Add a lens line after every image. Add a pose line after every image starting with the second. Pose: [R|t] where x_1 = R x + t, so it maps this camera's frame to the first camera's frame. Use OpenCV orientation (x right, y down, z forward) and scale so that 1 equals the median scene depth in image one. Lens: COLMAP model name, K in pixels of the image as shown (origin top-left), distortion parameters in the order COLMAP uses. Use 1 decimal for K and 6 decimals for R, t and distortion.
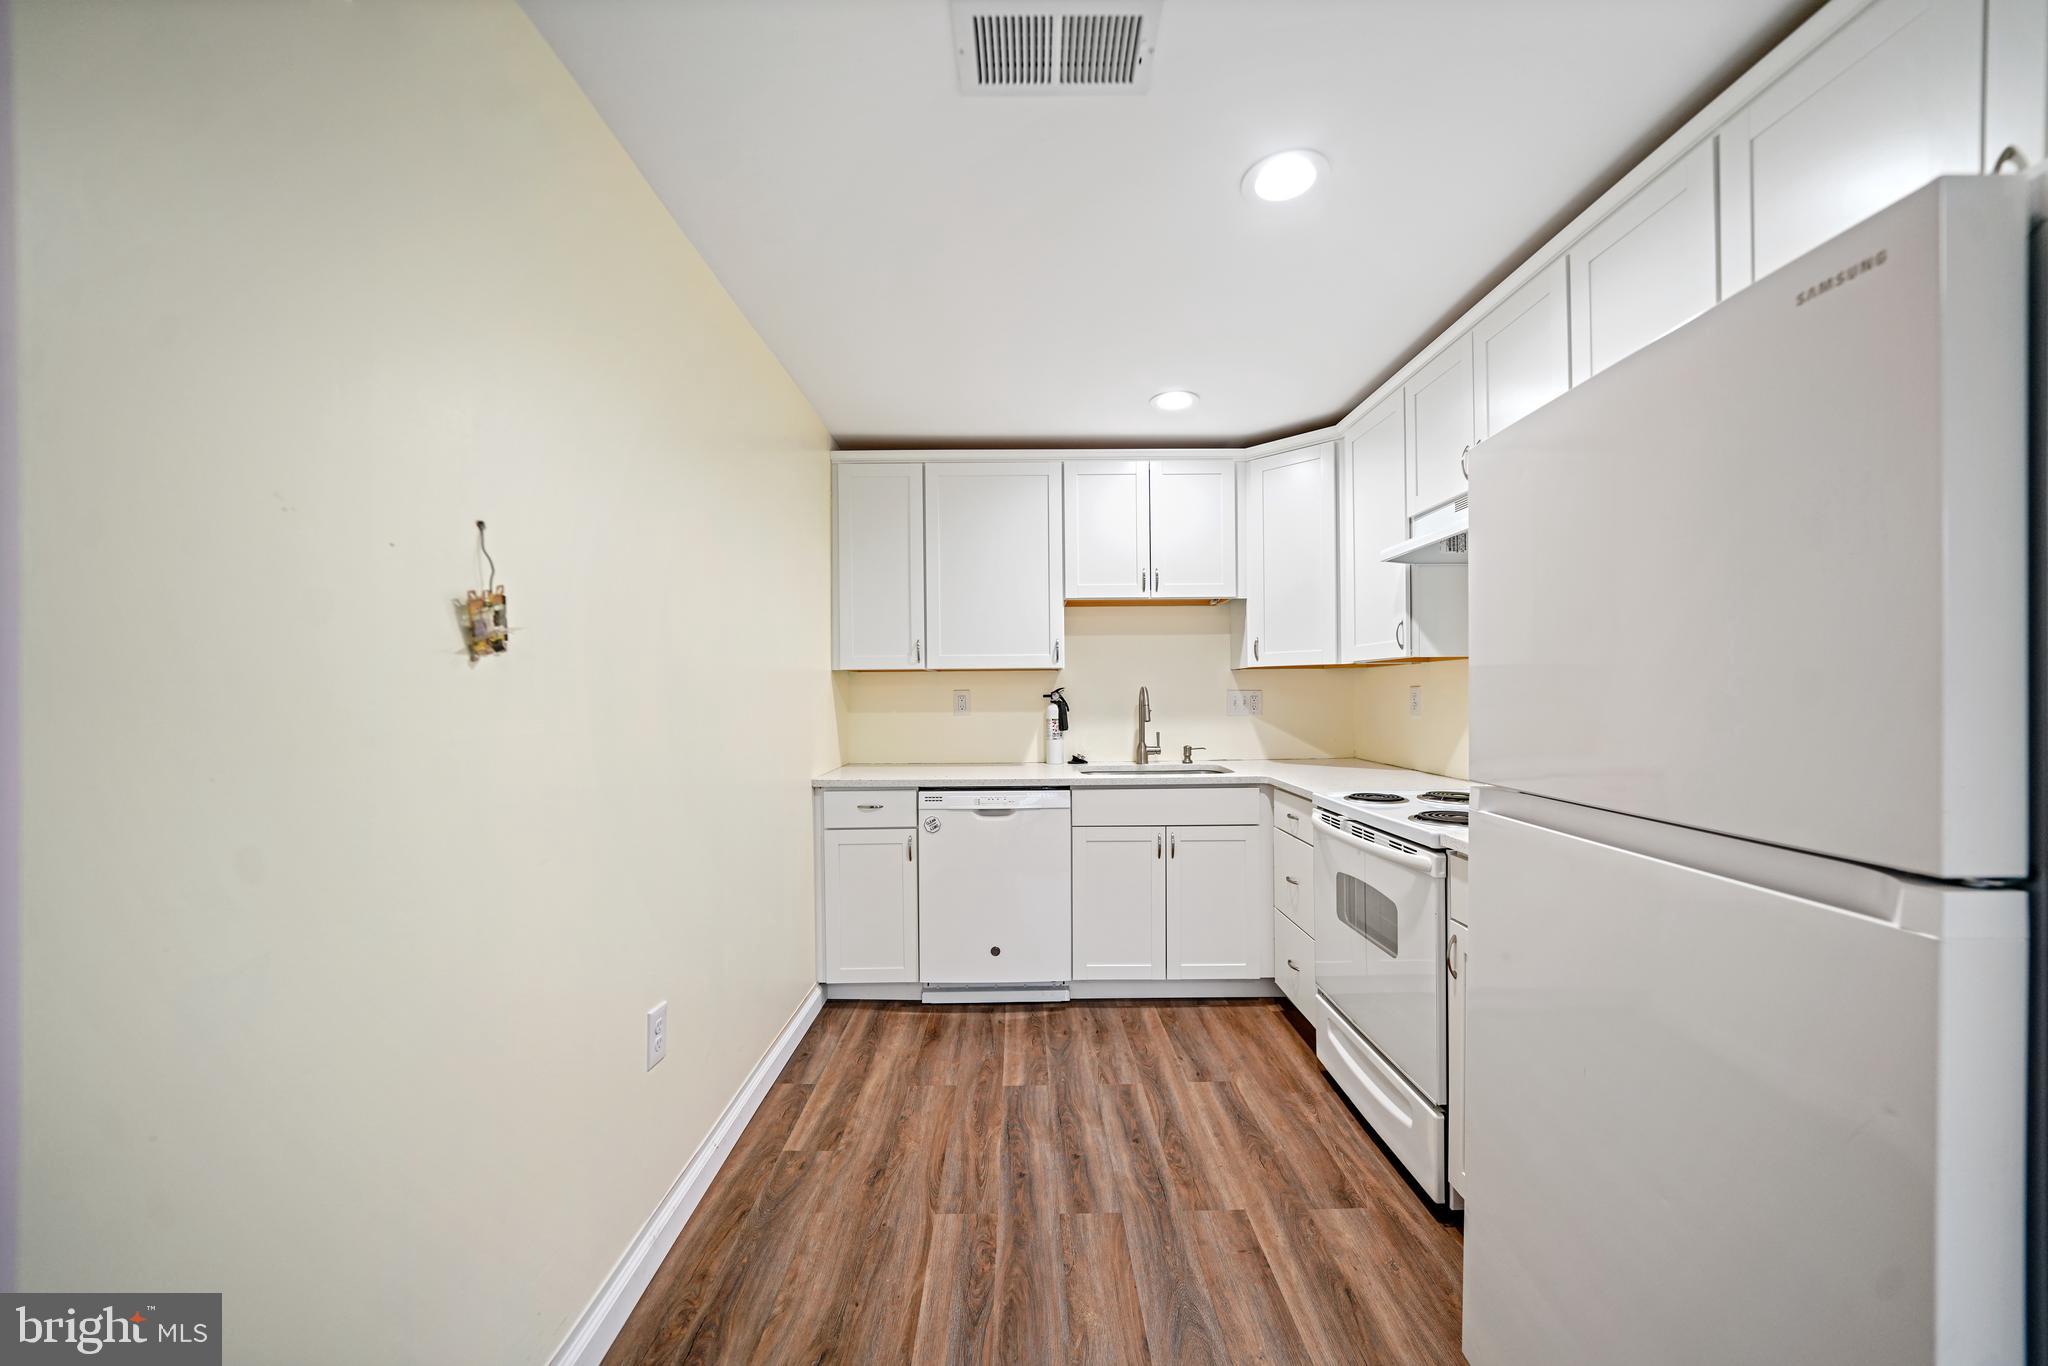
lens RADIAL K [[760.0, 0, 1022.8], [0, 760.0, 698.2], [0, 0, 1]] dist [-0.017518, 0.002406]
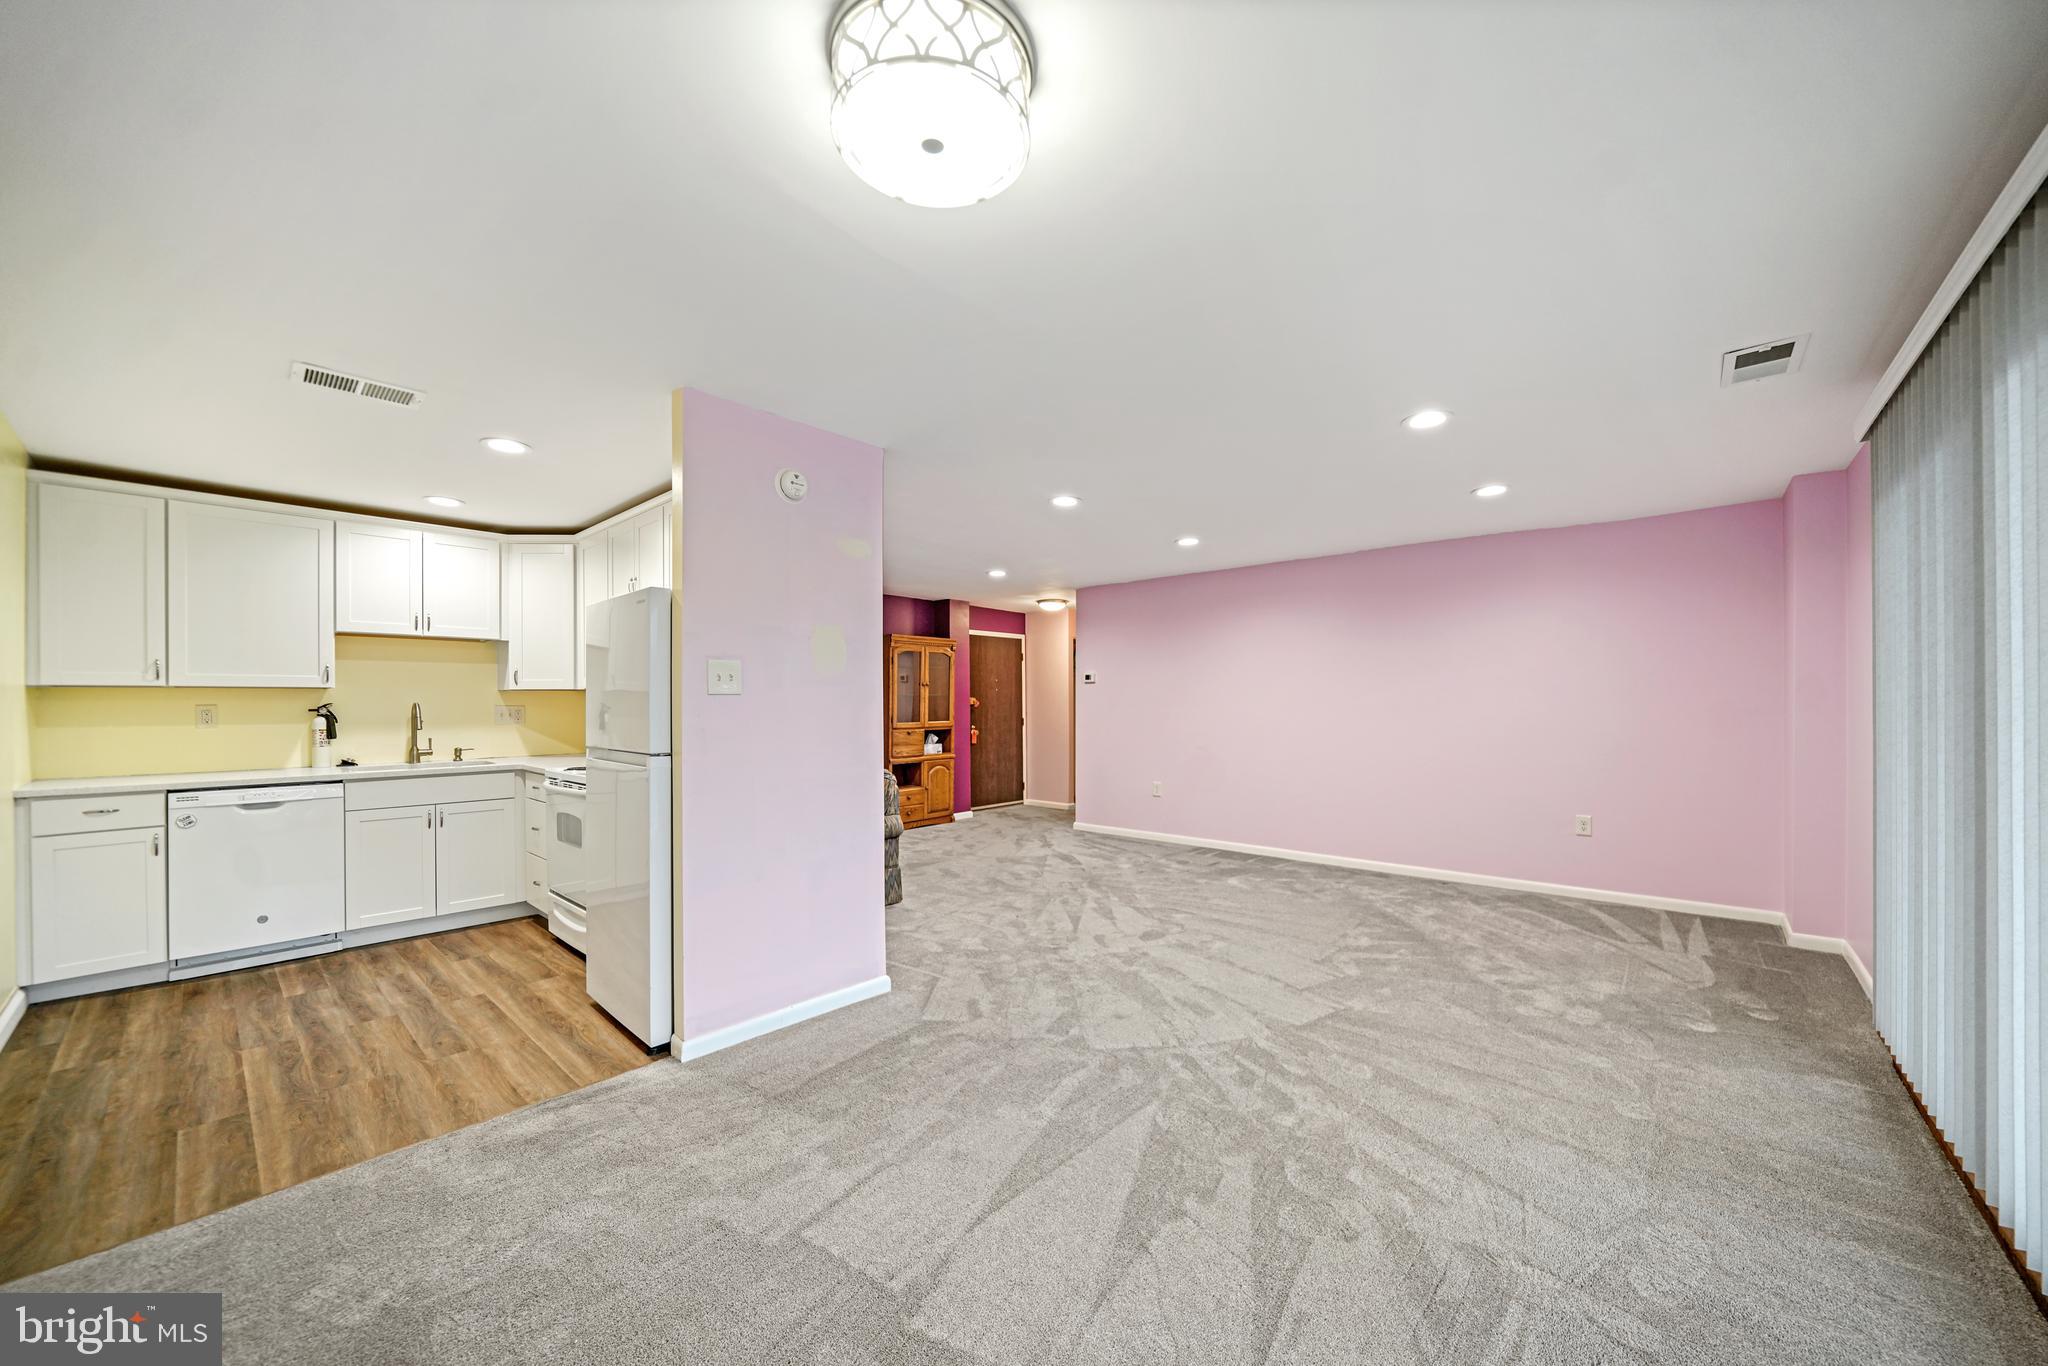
lens RADIAL K [[760.0, 0, 1041.1], [0, 760.0, 706.9], [0, 0, 1]] dist [-0.017518, 0.002406]
pose [[0.664368, 0.003380, 0.747398, -0.107834], [0.003031, 0.999969, -0.007217, 0.004525], [-0.747400, 0.007060, 0.664337, -0.770055]]
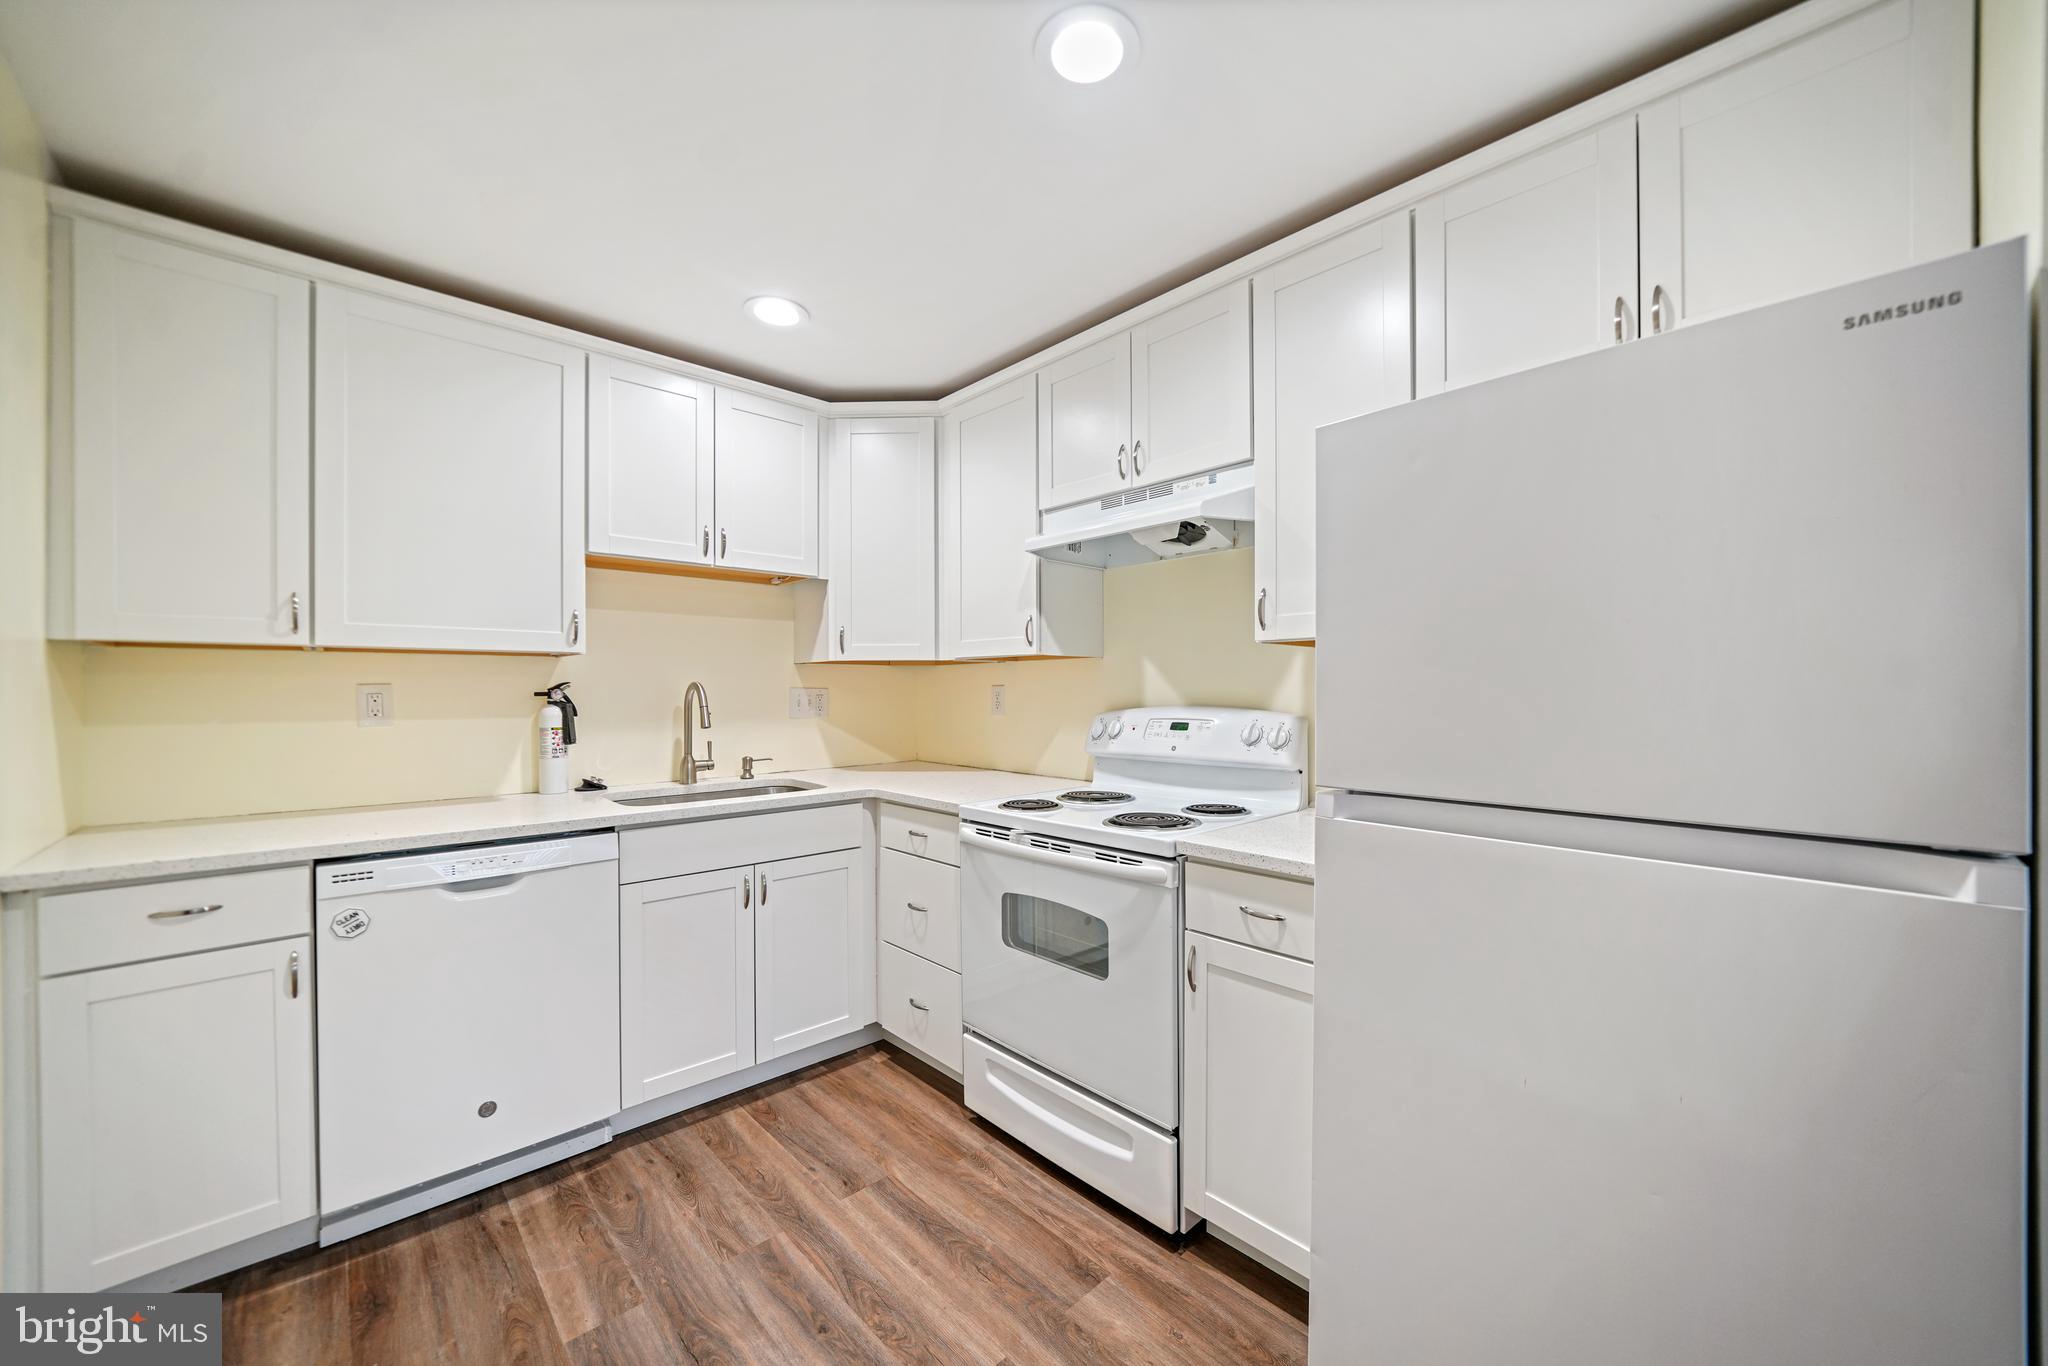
lens RADIAL K [[760.0, 0, 1031.2], [0, 760.0, 693.3], [0, 0, 1]] dist [-0.017518, 0.002406]
pose [[0.727306, 0.004297, 0.686300, -0.140335], [-0.000274, 0.999982, -0.005971, 0.000661], [-0.686313, 0.004155, 0.727294, 0.266746]]
